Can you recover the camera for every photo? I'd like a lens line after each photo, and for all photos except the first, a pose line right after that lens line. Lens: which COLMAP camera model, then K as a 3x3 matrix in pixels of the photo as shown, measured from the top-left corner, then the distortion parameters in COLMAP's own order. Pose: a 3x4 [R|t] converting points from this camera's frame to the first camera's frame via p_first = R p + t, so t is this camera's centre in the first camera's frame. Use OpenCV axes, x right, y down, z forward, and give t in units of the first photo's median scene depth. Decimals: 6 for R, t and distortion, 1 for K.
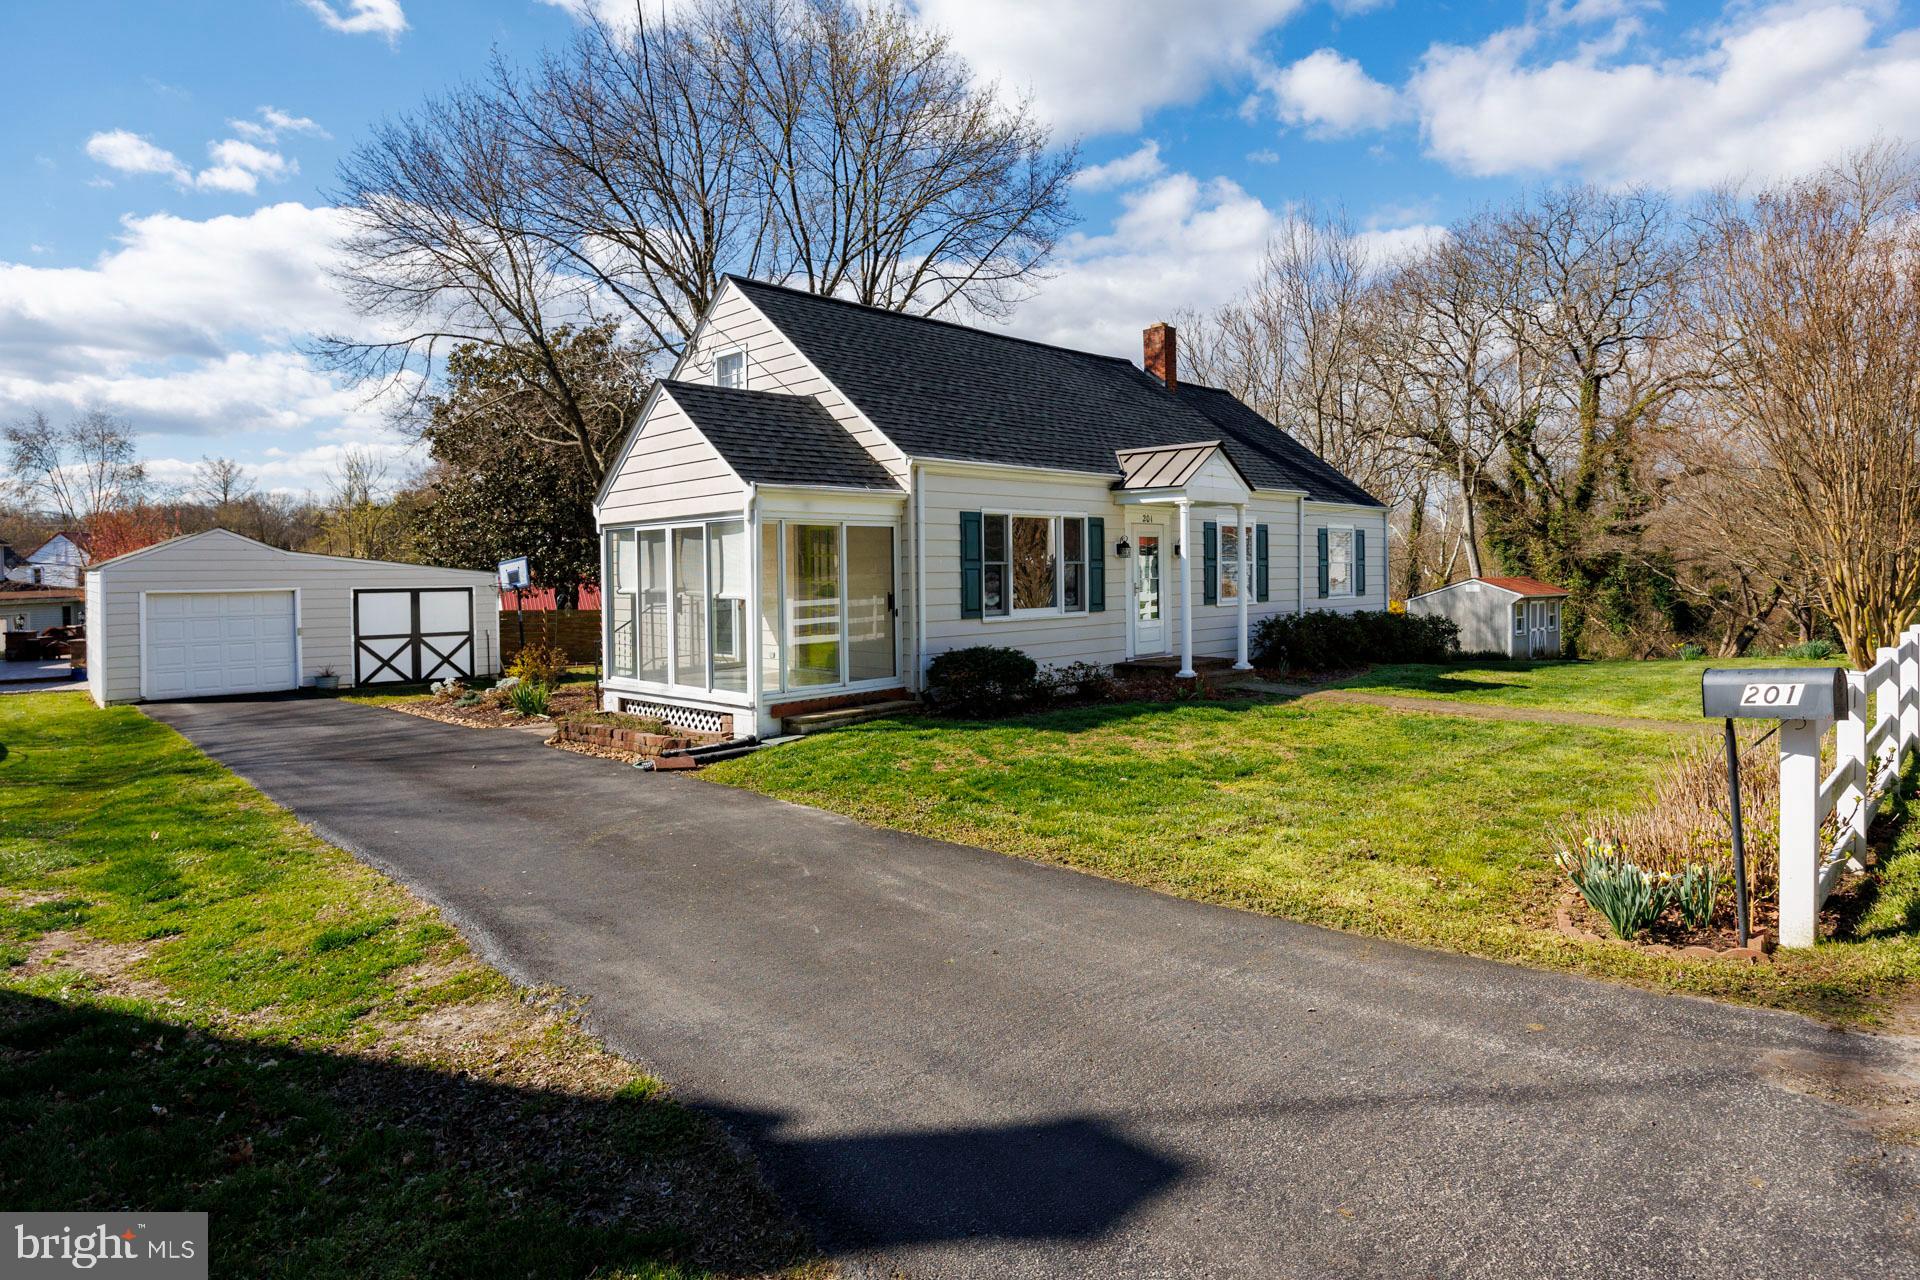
lens RADIAL K [[986.2, 0, 989.1], [0, 986.2, 597.0], [0, 0, 1]] dist [-0.022119, 0.001220]
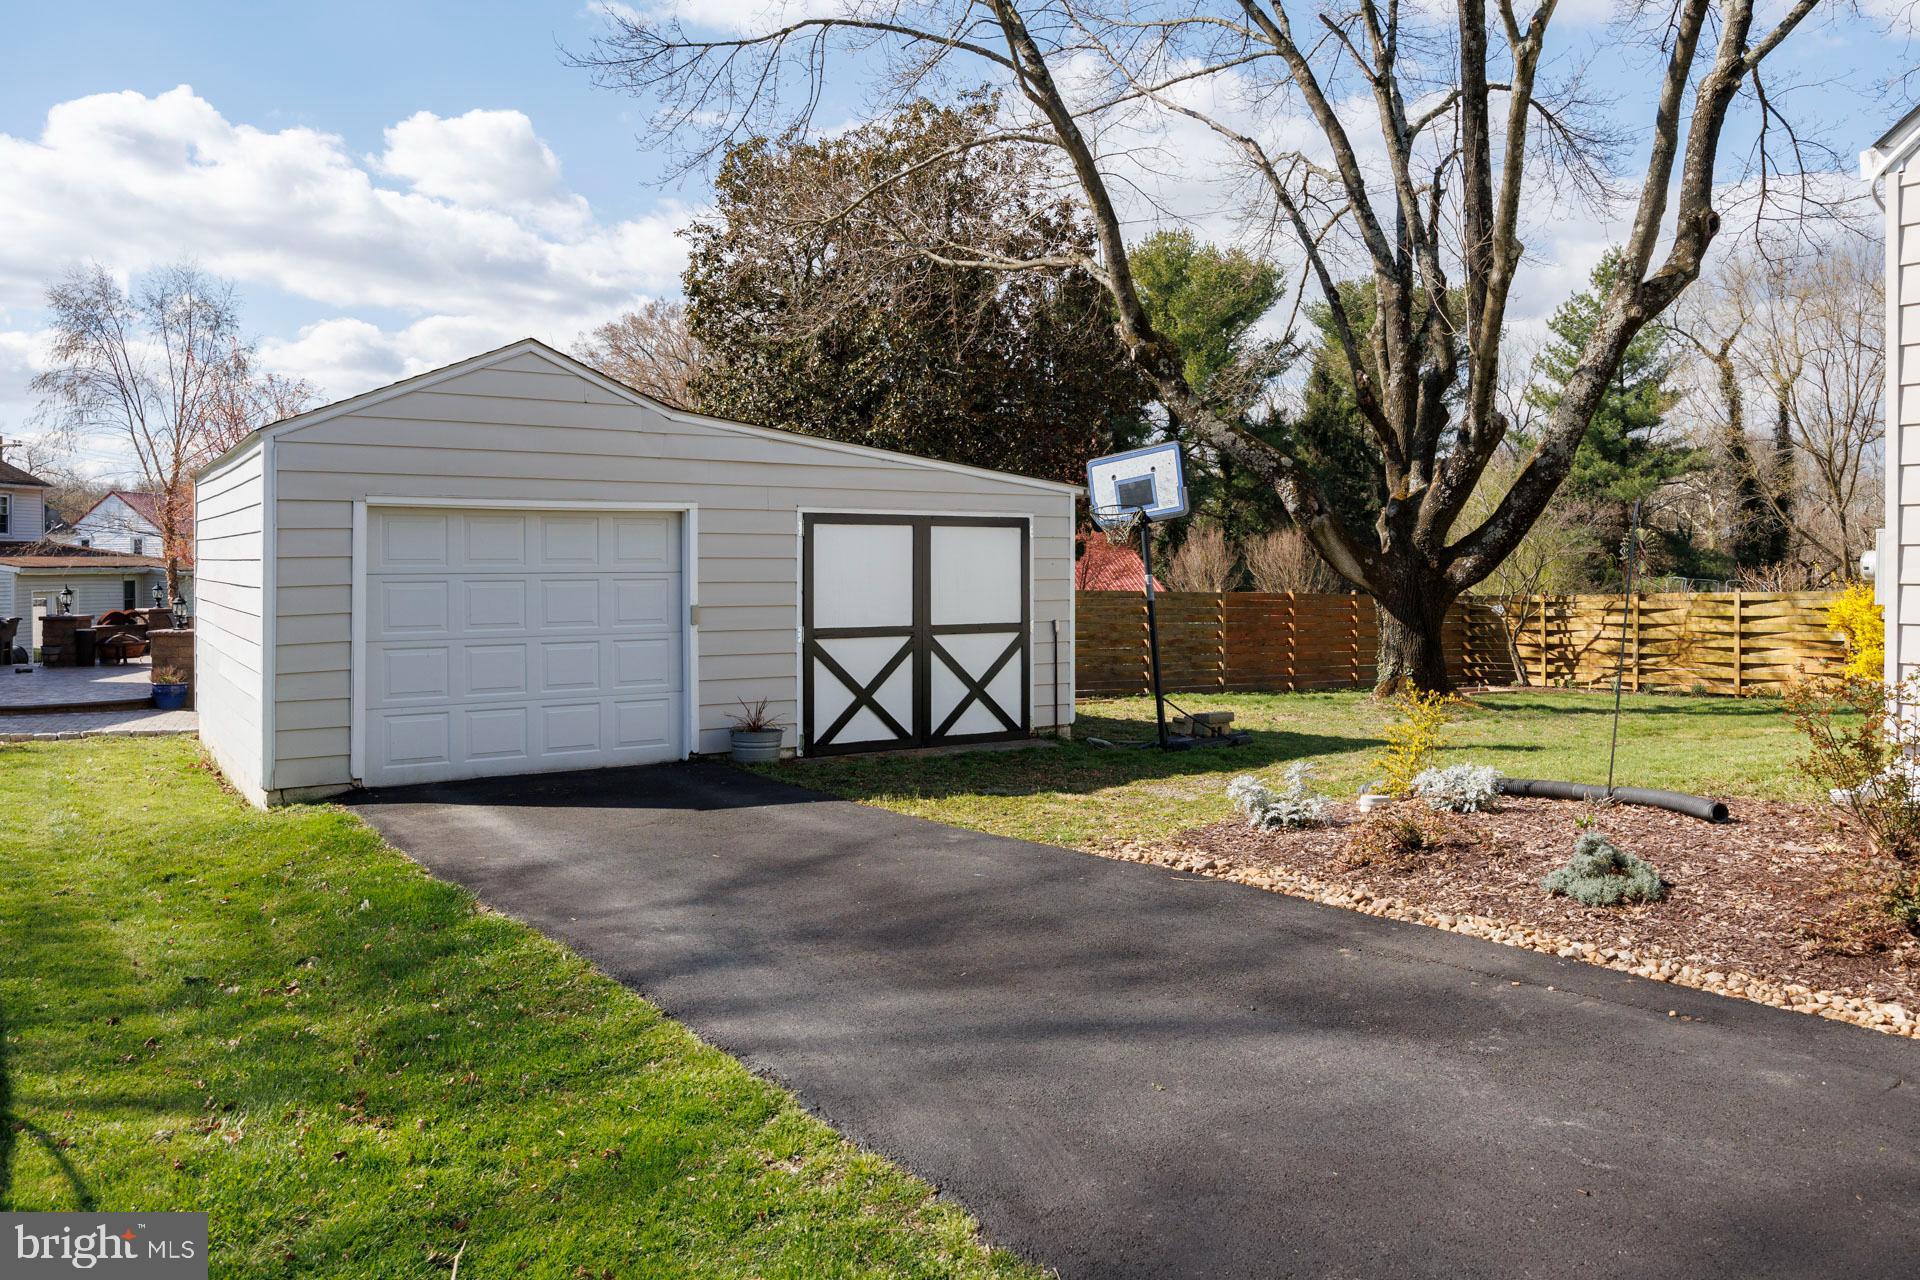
lens RADIAL K [[1342.3, 0, 998.5], [0, 1342.3, 576.7], [0, 0, 1]] dist [-0.002991, -0.000840]
pose [[0.984040, 0.010331, -0.177650, -0.457175], [-0.013005, 0.999819, -0.013897, 0.024320], [0.177474, 0.015986, 0.983996, 0.453328]]
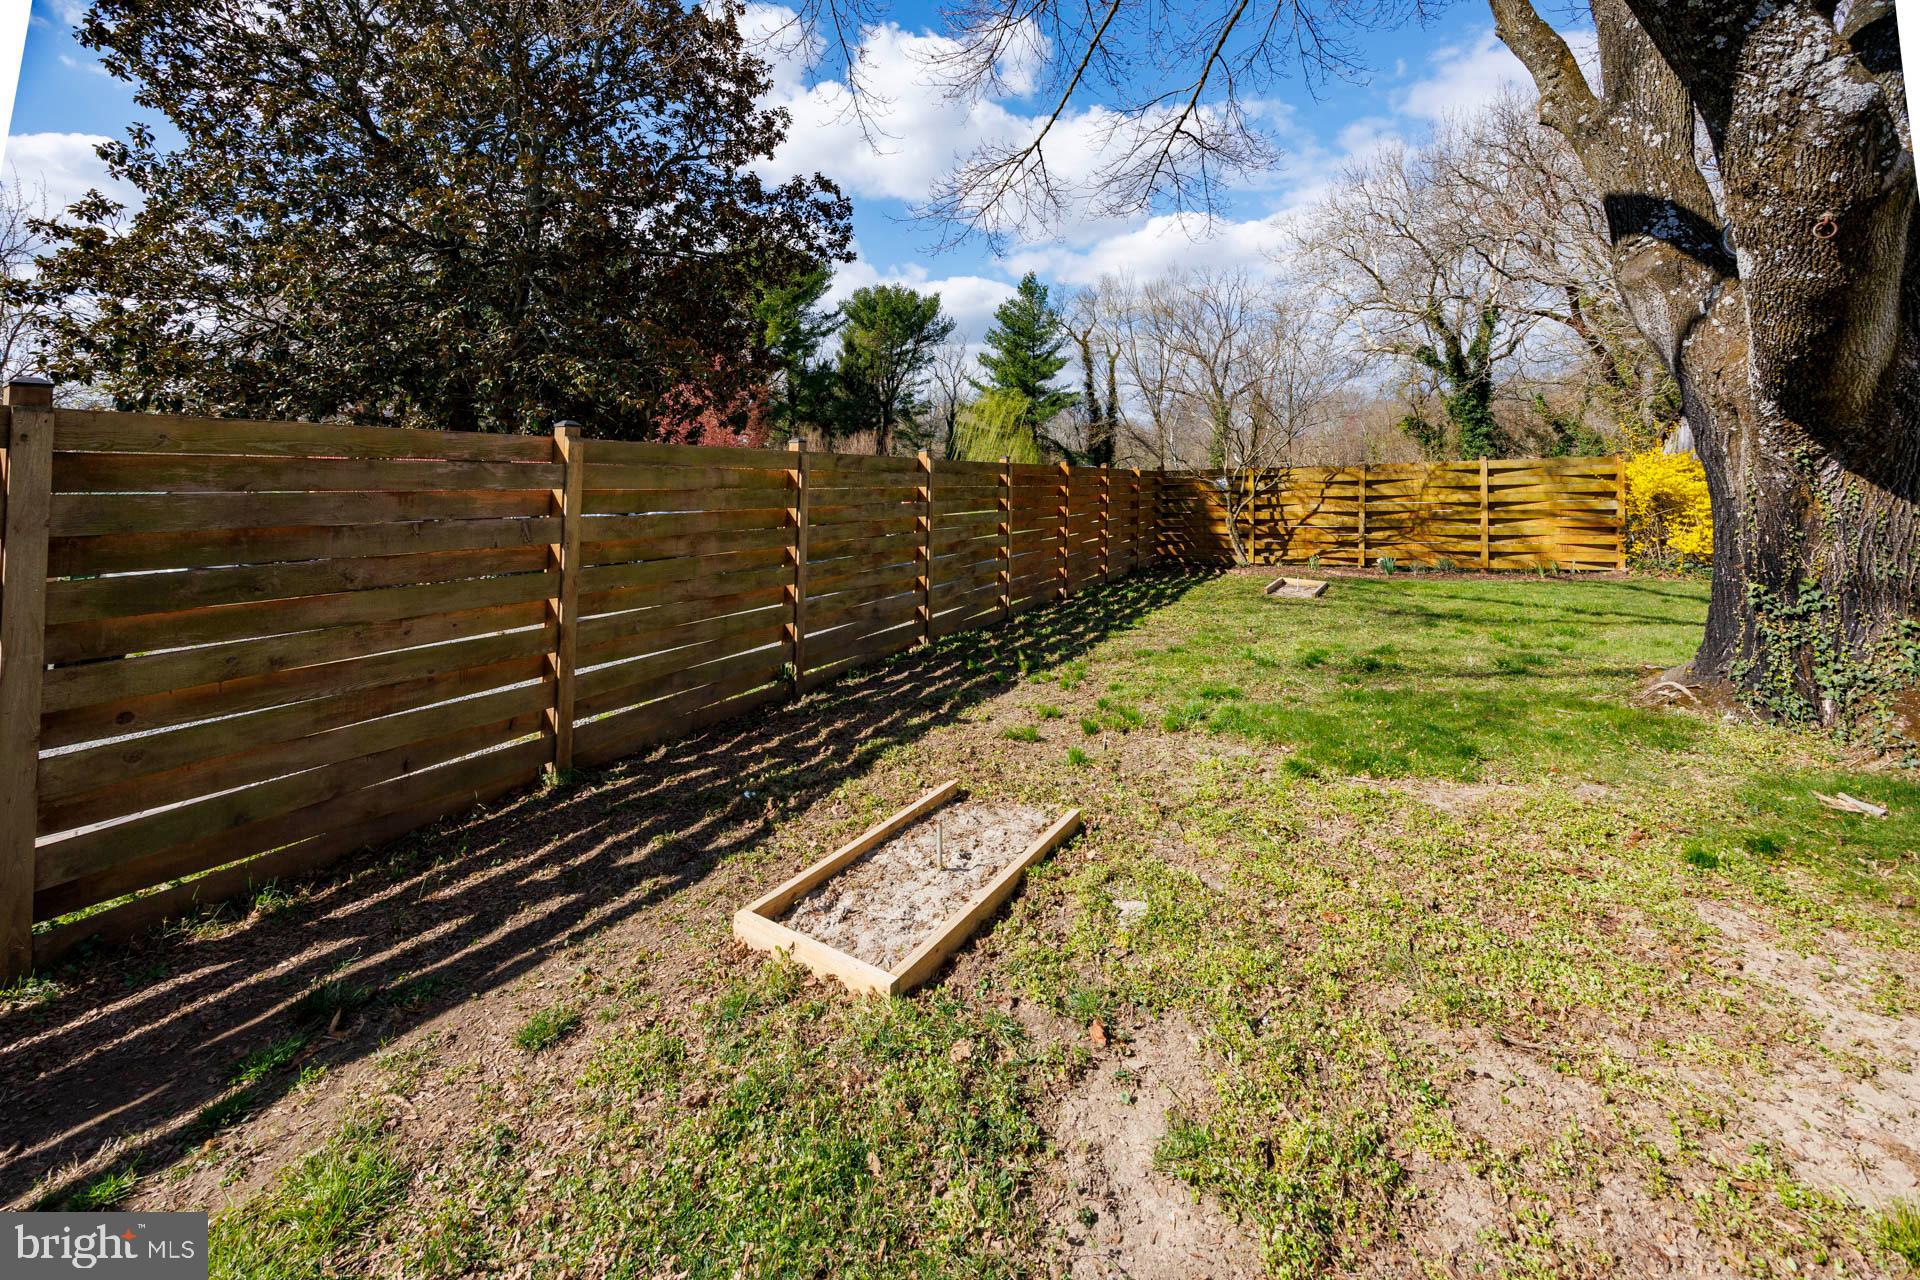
lens RADIAL K [[776.0, 0, 995.0], [0, 776.0, 469.2], [0, 0, 1]] dist [-0.000961, -0.000106]
pose [[0.964689, -0.000322, 0.263393, -0.603692], [0.006078, 0.999760, -0.021038, 0.032225], [-0.263323, 0.021896, 0.964459, 1.278346]]
